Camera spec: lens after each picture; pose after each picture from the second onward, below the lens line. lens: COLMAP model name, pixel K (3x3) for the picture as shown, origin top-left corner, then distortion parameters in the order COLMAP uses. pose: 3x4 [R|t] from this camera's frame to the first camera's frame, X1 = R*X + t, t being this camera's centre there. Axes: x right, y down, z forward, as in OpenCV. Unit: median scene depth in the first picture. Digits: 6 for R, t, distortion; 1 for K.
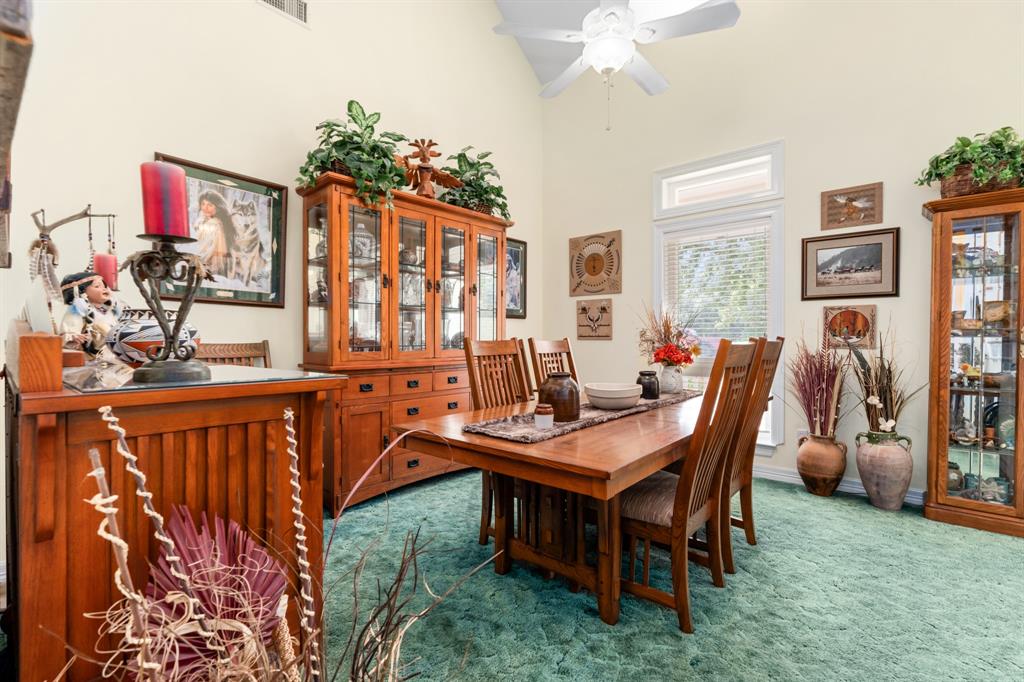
lens RADIAL K [[458.9, 0, 513.3], [0, 458.9, 337.7], [0, 0, 1]] dist [-0.009821, -0.000483]
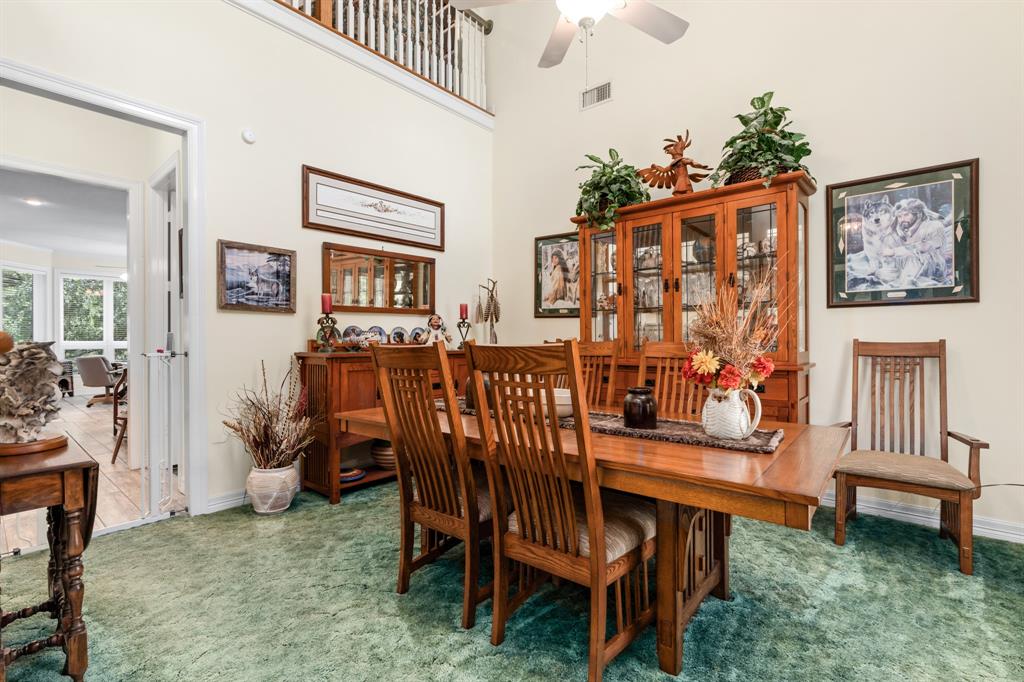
lens RADIAL K [[458.9, 0, 512.2], [0, 458.9, 344.4], [0, 0, 1]] dist [-0.009821, -0.000483]
pose [[0.004105, 0.007905, -0.999960, 0.778483], [-0.003851, 0.999961, 0.007889, 0.005802], [0.999984, 0.003818, 0.004135, 0.660510]]
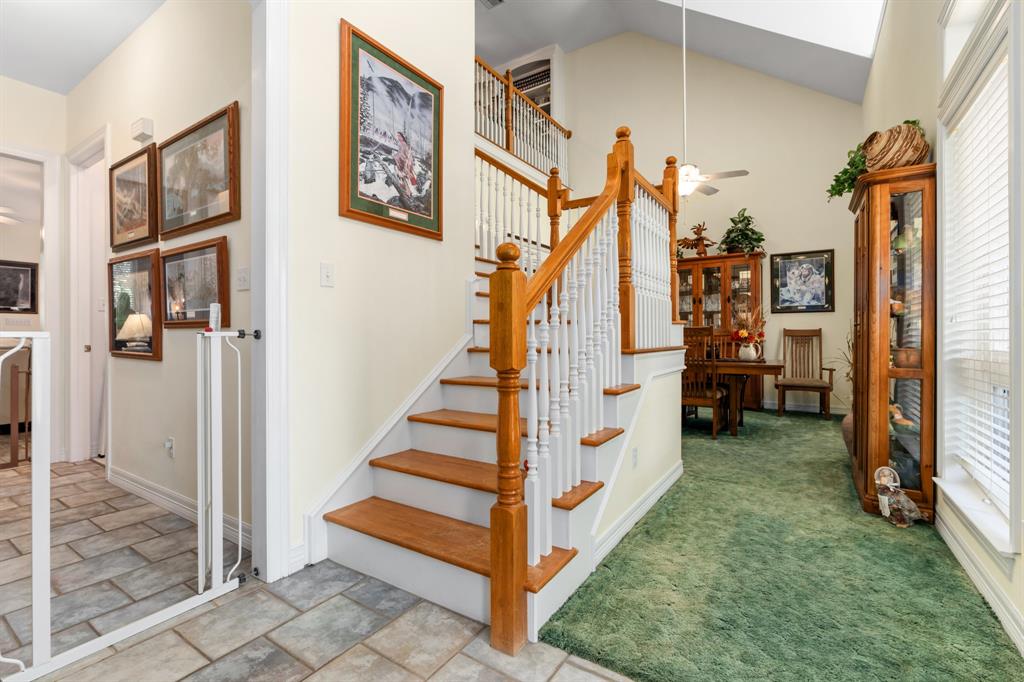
lens RADIAL K [[458.9, 0, 510.9], [0, 458.9, 335.5], [0, 0, 1]] dist [-0.009821, -0.000483]
pose [[0.139656, -0.004882, -0.990188, 1.566146], [-0.005596, 0.999968, -0.005720, 0.044523], [0.990184, 0.006340, 0.139625, -0.015122]]
